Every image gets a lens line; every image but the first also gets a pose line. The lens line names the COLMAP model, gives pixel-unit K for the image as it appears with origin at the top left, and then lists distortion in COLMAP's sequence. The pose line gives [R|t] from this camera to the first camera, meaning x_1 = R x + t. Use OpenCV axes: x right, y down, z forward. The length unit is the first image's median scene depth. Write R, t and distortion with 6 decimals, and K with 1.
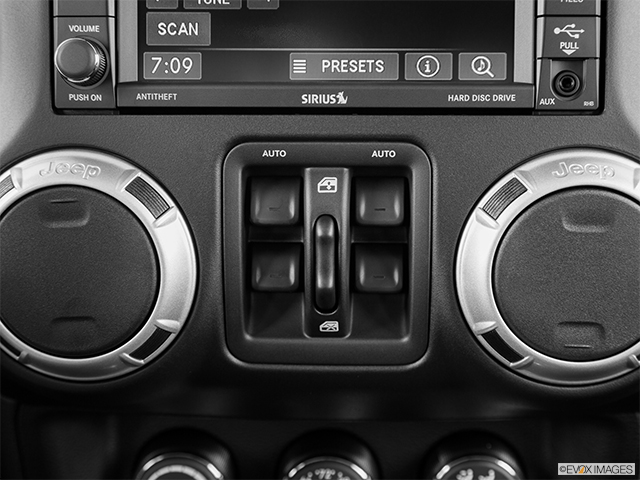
lens RADIAL K [[1037.6, 0, 320.0], [0, 1037.6, 240.0], [0, 0, 1]] dist [0.036363, 0.082622]
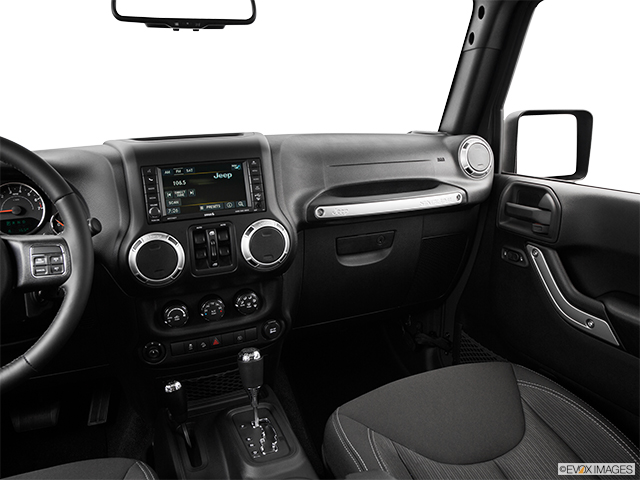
lens RADIAL K [[490.4, 0, 320.0], [0, 490.4, 240.0], [0, 0, 1]] dist [-0.124273, 0.070516]
pose [[0.905649, -0.128549, 0.404074, -0.432186], [0.140173, 0.990127, 0.000823, 0.042085], [-0.400190, 0.055895, 0.914726, -1.150814]]
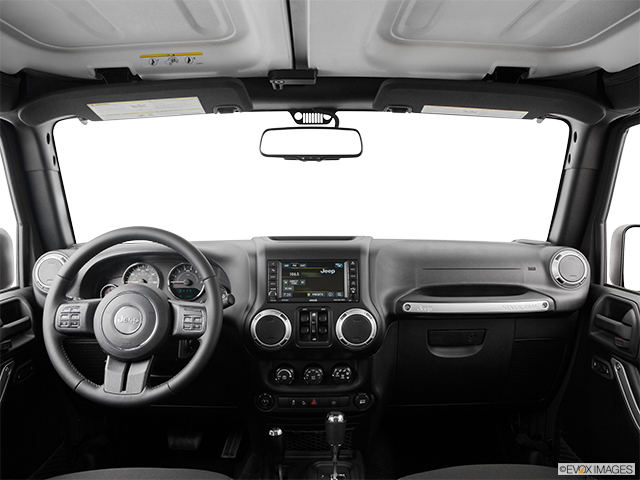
lens RADIAL K [[490.4, 0, 320.0], [0, 490.4, 240.0], [0, 0, 1]] dist [-0.124273, 0.070516]
pose [[0.998800, -0.005186, 0.048699, -0.091340], [0.014476, 0.981209, -0.192402, 0.066265], [-0.046786, 0.192876, 0.980107, -1.820910]]
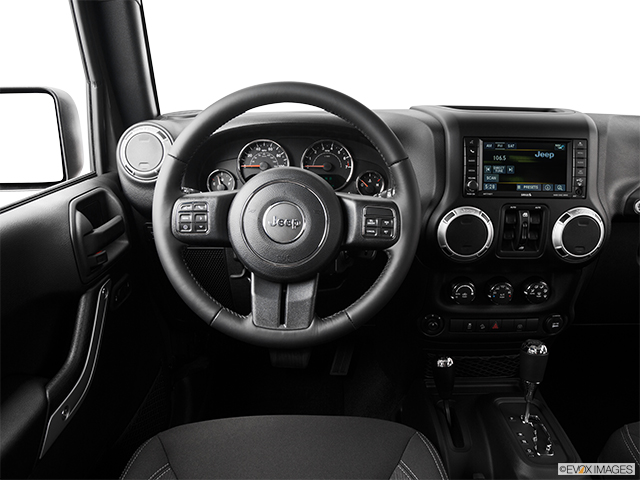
lens RADIAL K [[490.4, 0, 320.0], [0, 490.4, 240.0], [0, 0, 1]] dist [-0.124273, 0.070516]
pose [[0.999534, -0.001700, 0.030486, -0.900816], [0.000536, 0.999272, 0.038153, -0.025134], [-0.030529, -0.038119, 0.998807, -0.960231]]
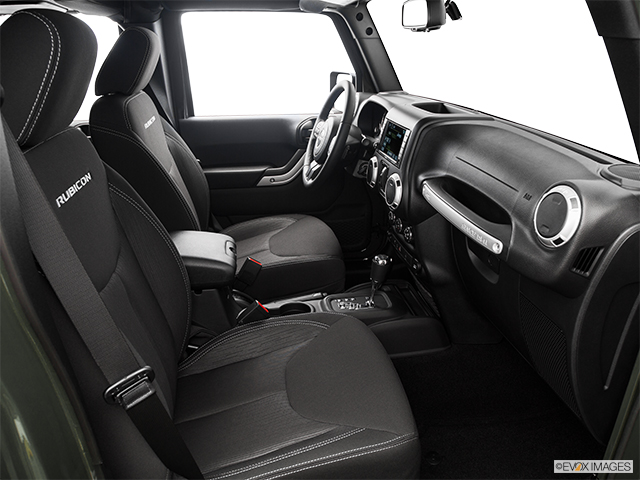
lens RADIAL K [[490.4, 0, 320.0], [0, 490.4, 240.0], [0, 0, 1]] dist [-0.124273, 0.070516]
pose [[0.184652, 0.375088, -0.908412, 3.083494], [-0.262400, 0.909569, 0.322228, -0.566063], [0.947127, 0.178868, 0.266377, -0.194948]]
